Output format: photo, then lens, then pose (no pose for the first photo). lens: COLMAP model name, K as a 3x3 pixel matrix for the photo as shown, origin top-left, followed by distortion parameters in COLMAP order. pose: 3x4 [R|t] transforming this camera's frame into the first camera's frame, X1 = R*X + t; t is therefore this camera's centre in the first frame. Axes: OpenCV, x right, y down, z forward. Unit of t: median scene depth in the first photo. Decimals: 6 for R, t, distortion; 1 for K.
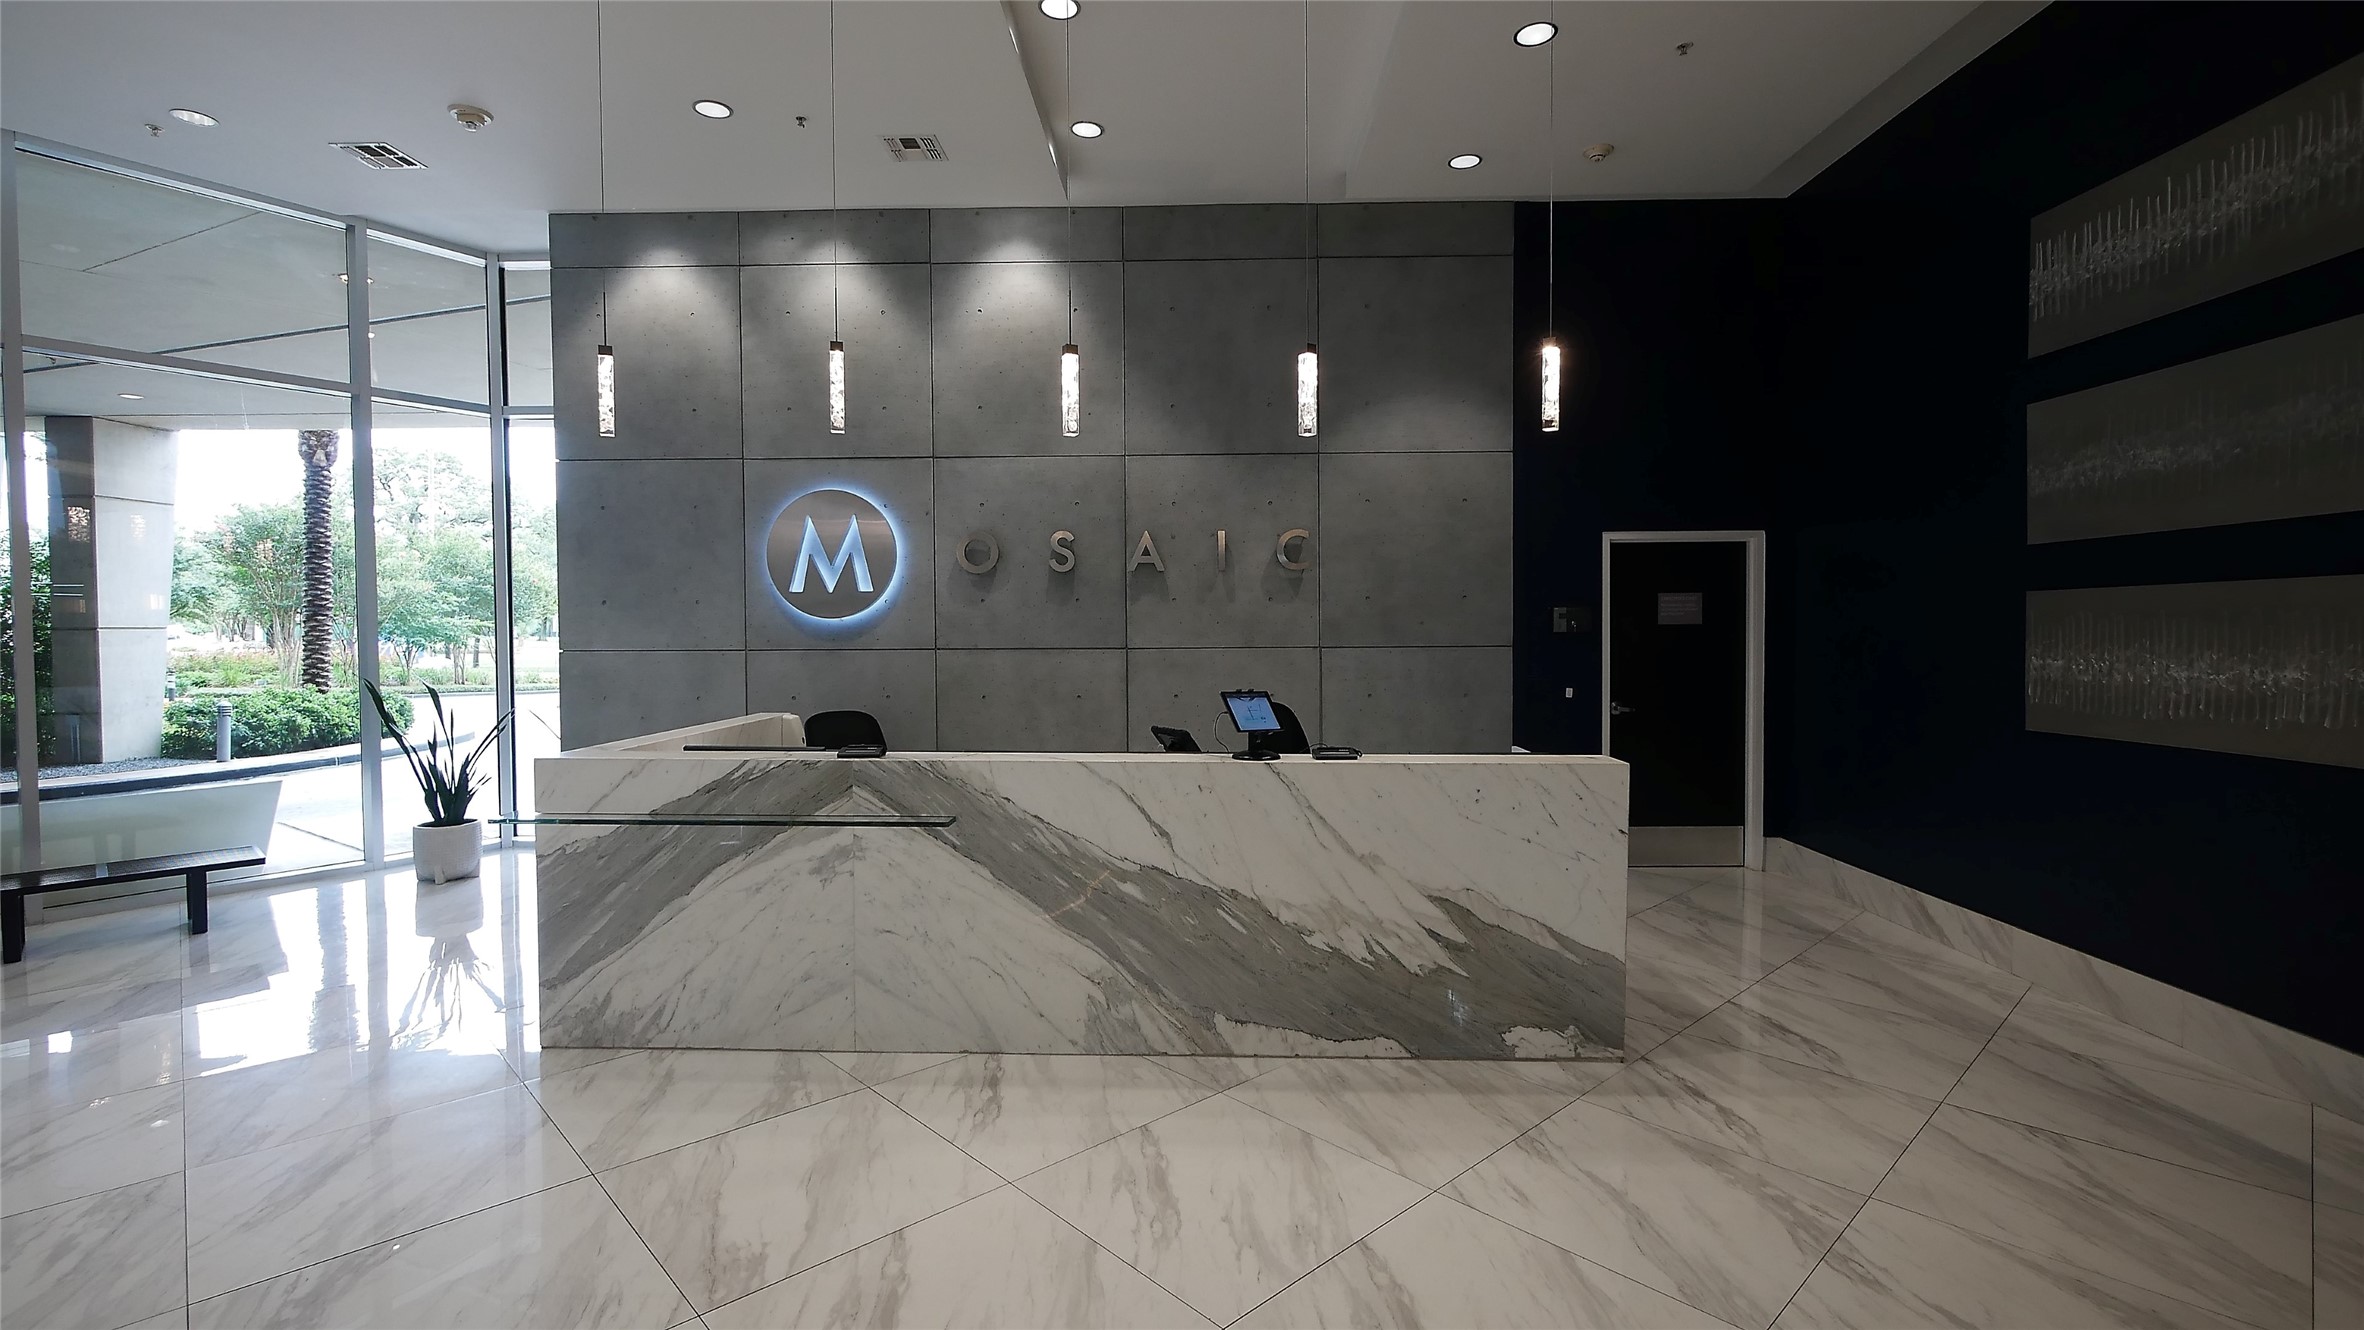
lens RADIAL K [[1061.9, 0, 1177.9], [0, 1061.9, 653.8], [0, 0, 1]] dist [-0.000962, 0.000300]
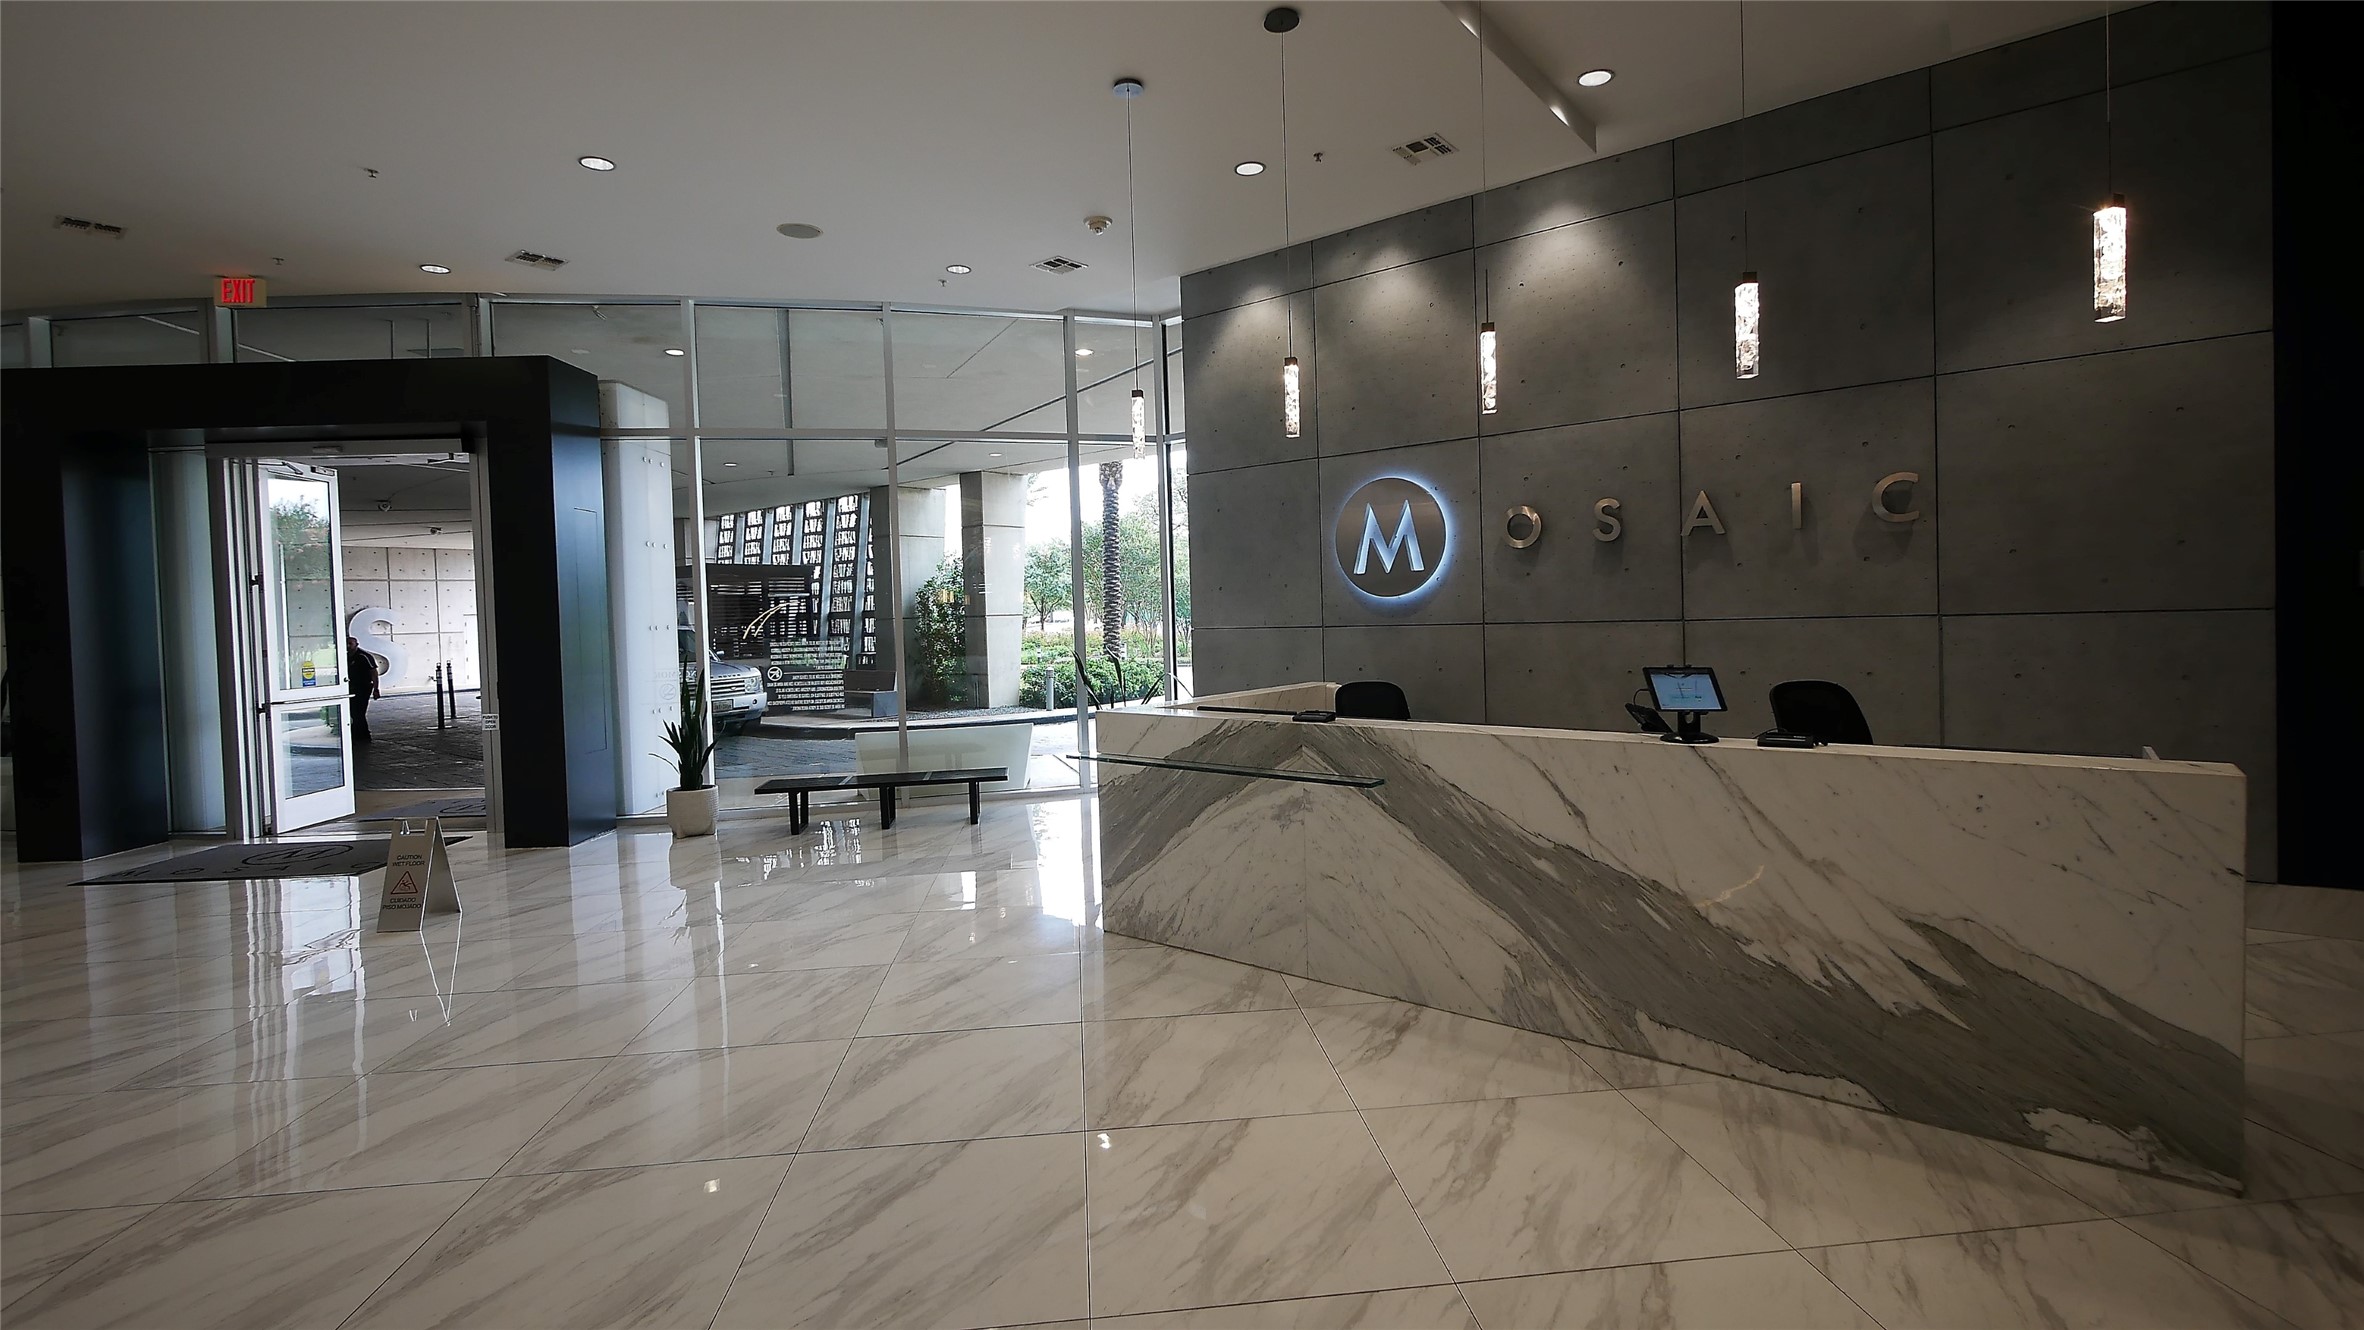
lens RADIAL K [[1054.1, 0, 1179.0], [0, 1054.1, 638.5], [0, 0, 1]] dist [0.000172, -0.000172]
pose [[0.797657, -0.004262, -0.603096, 0.272051], [0.010485, 0.999922, 0.006801, -0.000122], [0.603020, -0.011748, 0.797639, 0.016988]]
